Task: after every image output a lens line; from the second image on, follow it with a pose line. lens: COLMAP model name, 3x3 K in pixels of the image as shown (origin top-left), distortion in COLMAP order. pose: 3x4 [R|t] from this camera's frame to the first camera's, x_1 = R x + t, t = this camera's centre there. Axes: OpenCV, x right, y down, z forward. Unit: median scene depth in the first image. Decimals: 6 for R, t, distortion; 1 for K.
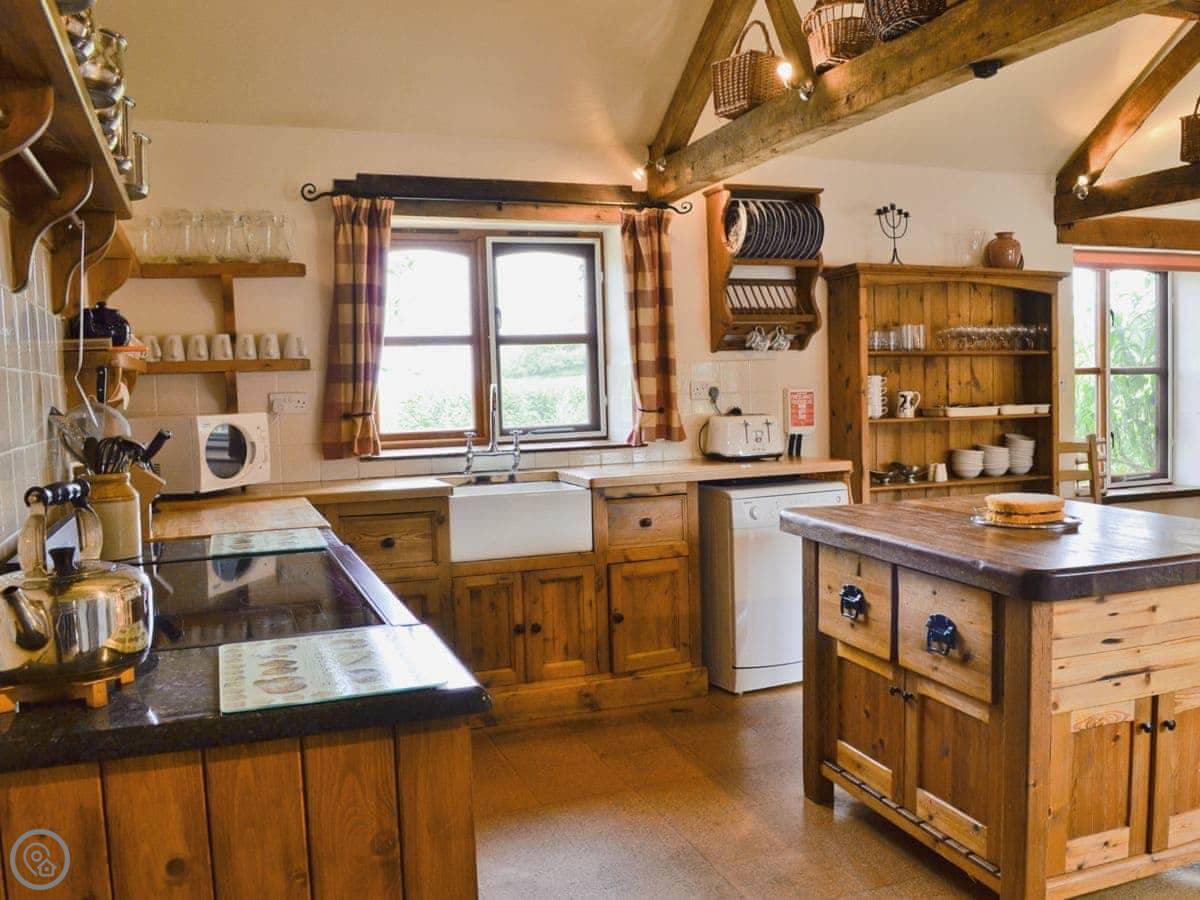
lens RADIAL K [[1037.3, 0, 600.0], [0, 1037.3, 450.0], [0, 0, 1]] dist [-0.051135, 0.003587]
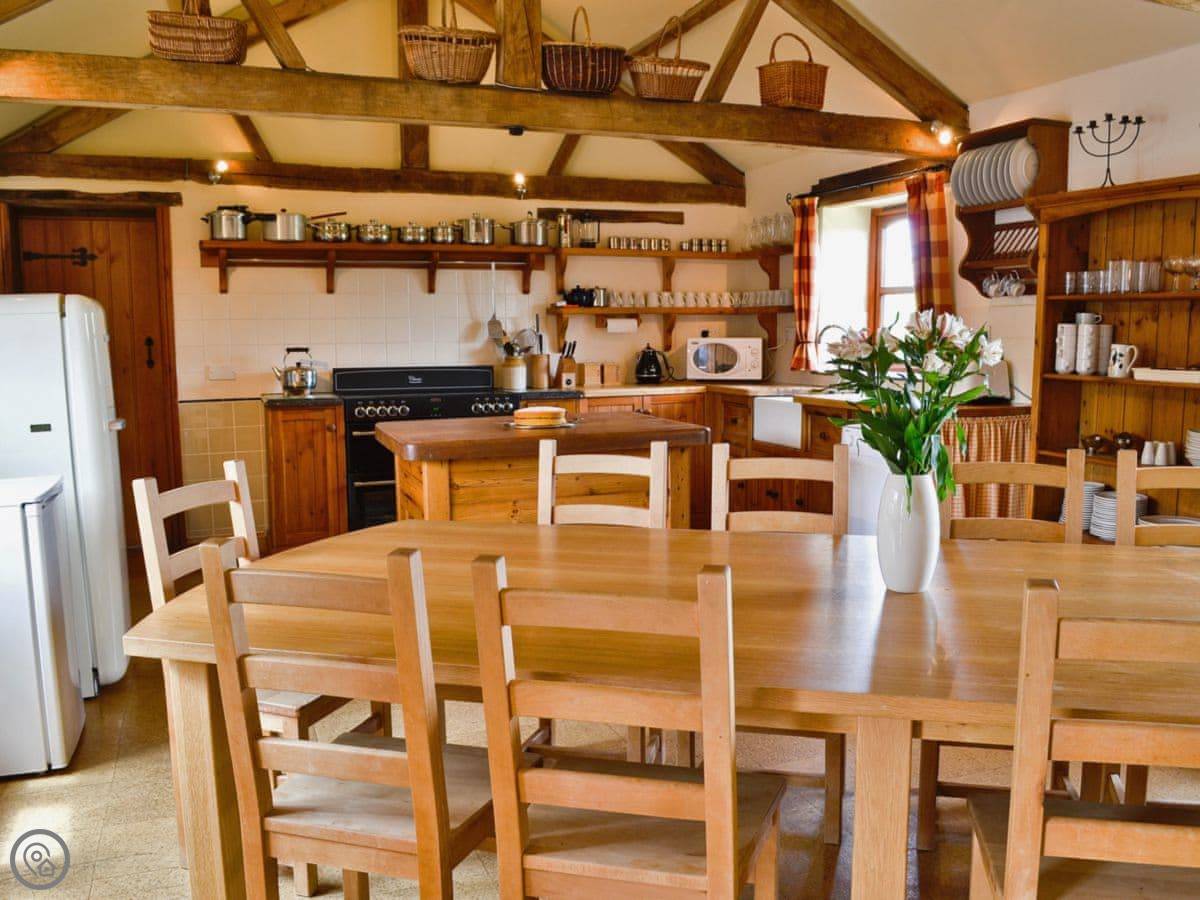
lens RADIAL K [[950.5, 0, 600.0], [0, 950.5, 450.0], [0, 0, 1]] dist [-0.003280, 0.002148]
pose [[0.037463, 0.152560, -0.987584, 1.054756], [-0.079282, 0.985616, 0.149248, -0.055236], [0.996148, 0.072706, 0.049020, 0.575852]]
